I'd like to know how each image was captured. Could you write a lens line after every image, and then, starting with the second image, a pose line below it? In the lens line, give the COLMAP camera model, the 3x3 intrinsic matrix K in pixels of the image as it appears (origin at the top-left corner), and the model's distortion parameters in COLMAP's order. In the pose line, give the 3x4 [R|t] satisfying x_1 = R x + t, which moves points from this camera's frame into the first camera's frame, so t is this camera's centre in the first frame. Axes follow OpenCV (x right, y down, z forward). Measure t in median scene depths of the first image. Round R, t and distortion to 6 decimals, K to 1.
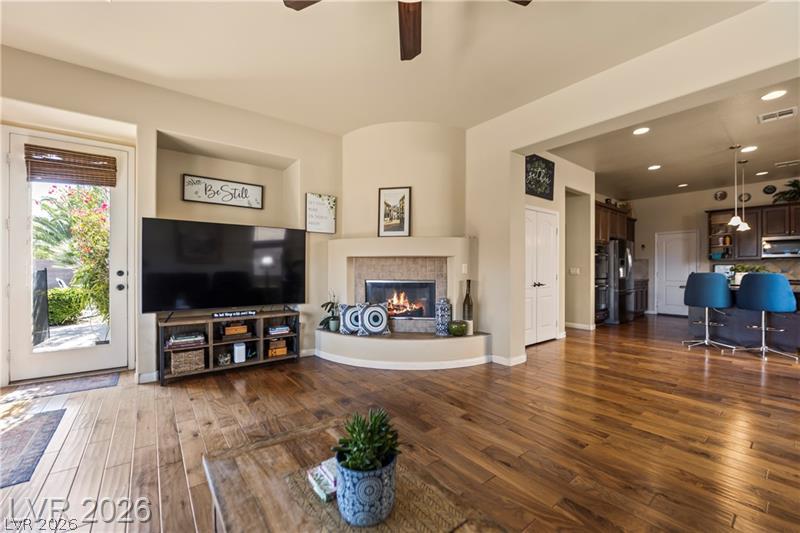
lens RADIAL K [[325.5, 0, 401.2], [0, 325.5, 270.3], [0, 0, 1]] dist [-0.014015, -0.000661]
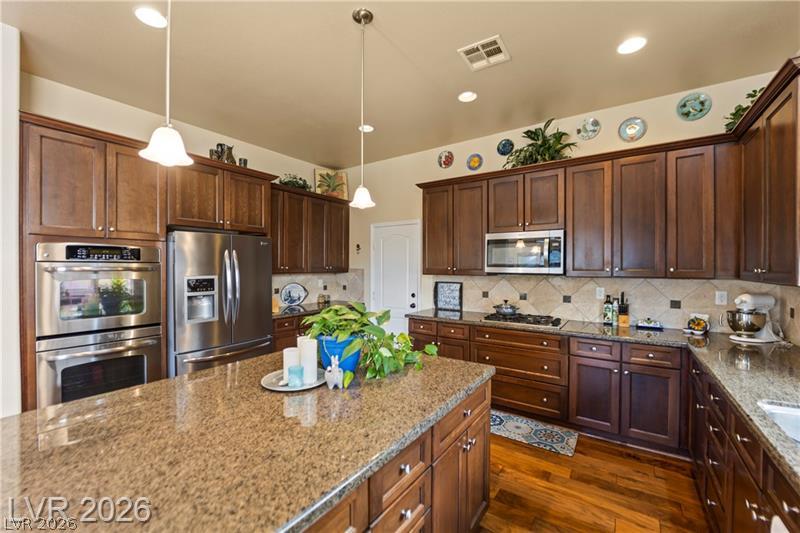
lens RADIAL K [[325.5, 0, 395.8], [0, 325.5, 269.5], [0, 0, 1]] dist [-0.014015, -0.000661]
pose [[0.955411, -0.003115, 0.295261, 1.304060], [0.001180, 0.999977, 0.006731, -0.075748], [-0.295275, -0.006082, 0.955393, 0.839915]]
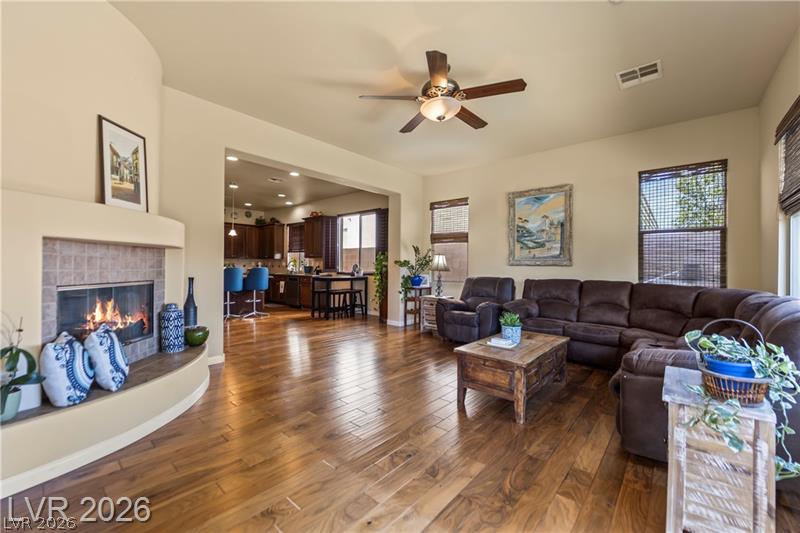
lens RADIAL K [[325.5, 0, 398.2], [0, 325.5, 265.5], [0, 0, 1]] dist [-0.014015, -0.000661]
pose [[-0.189805, -0.000232, 0.981822, -0.681965], [-0.004375, 0.999990, -0.000610, -0.003366], [-0.981812, -0.004411, -0.189804, 0.608195]]
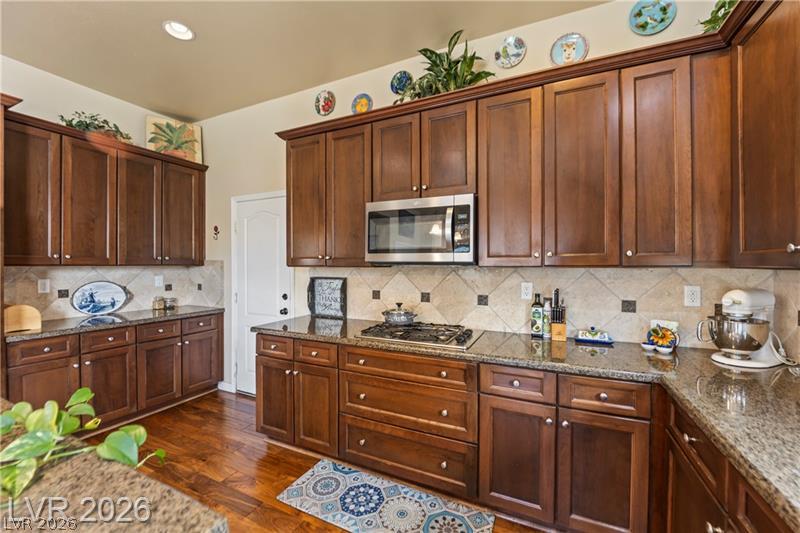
lens RADIAL K [[325.5, 0, 395.9], [0, 325.5, 267.8], [0, 0, 1]] dist [-0.014015, -0.000661]
pose [[0.891590, -0.005951, 0.452805, 1.564020], [0.002649, 0.999965, 0.007927, -0.056438], [-0.452836, -0.005868, 0.891574, 1.054492]]
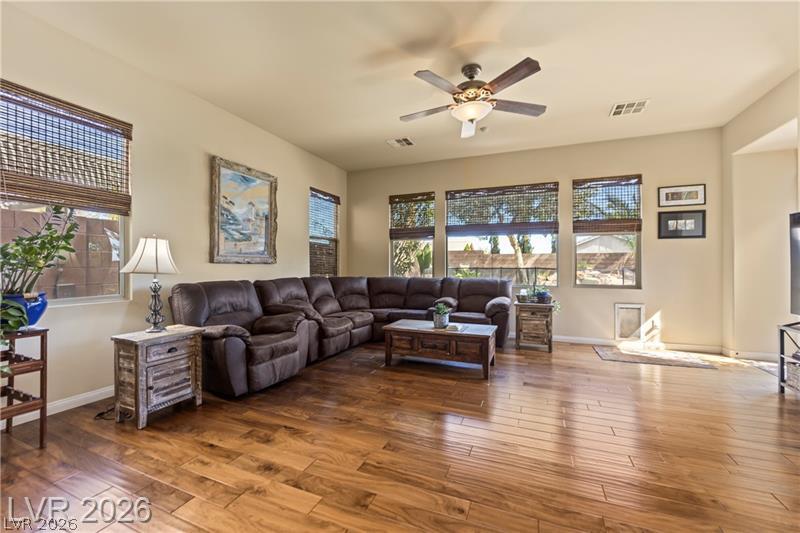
lens RADIAL K [[325.5, 0, 399.3], [0, 325.5, 266.7], [0, 0, 1]] dist [-0.014015, -0.000661]
pose [[-0.870849, -0.002114, -0.491546, 0.510072], [-0.005611, 0.999968, 0.005640, -0.004014], [0.491518, 0.007670, -0.870834, 0.937046]]
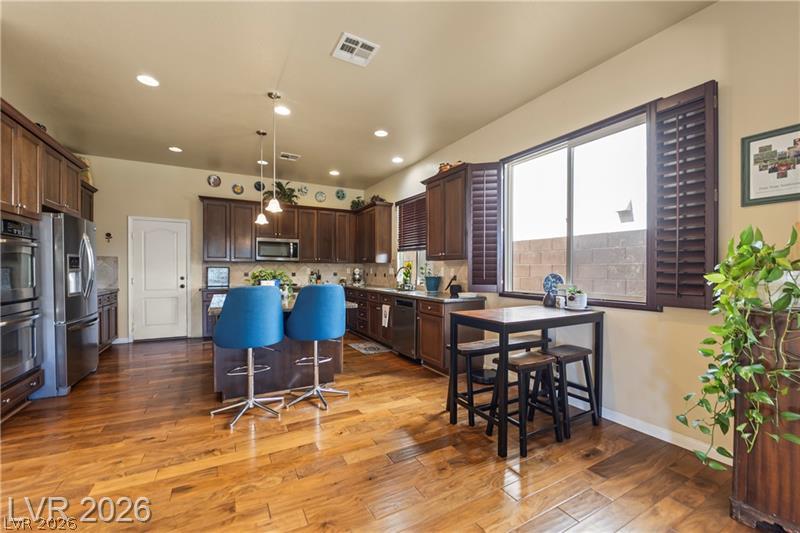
lens RADIAL K [[325.5, 0, 399.5], [0, 325.5, 273.8], [0, 0, 1]] dist [-0.014015, -0.000661]
pose [[0.156625, -0.013970, 0.987559, 0.470429], [-0.001979, 0.999894, 0.014458, -0.023726], [-0.987656, -0.004219, 0.156580, 0.728814]]
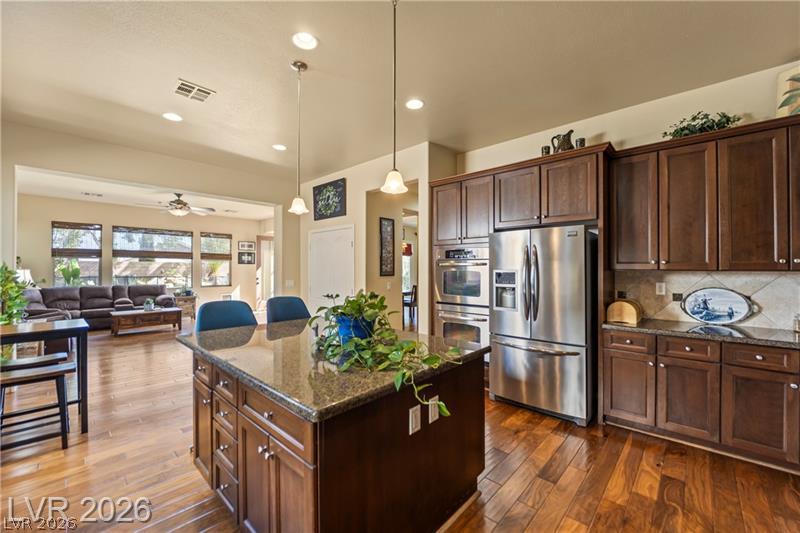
lens RADIAL K [[325.5, 0, 402.6], [0, 325.5, 267.3], [0, 0, 1]] dist [-0.014015, -0.000661]
pose [[0.163393, -0.007408, -0.986533, 1.849481], [-0.005817, 0.999947, -0.008472, -0.055306], [0.986544, 0.007123, 0.163341, 1.252289]]
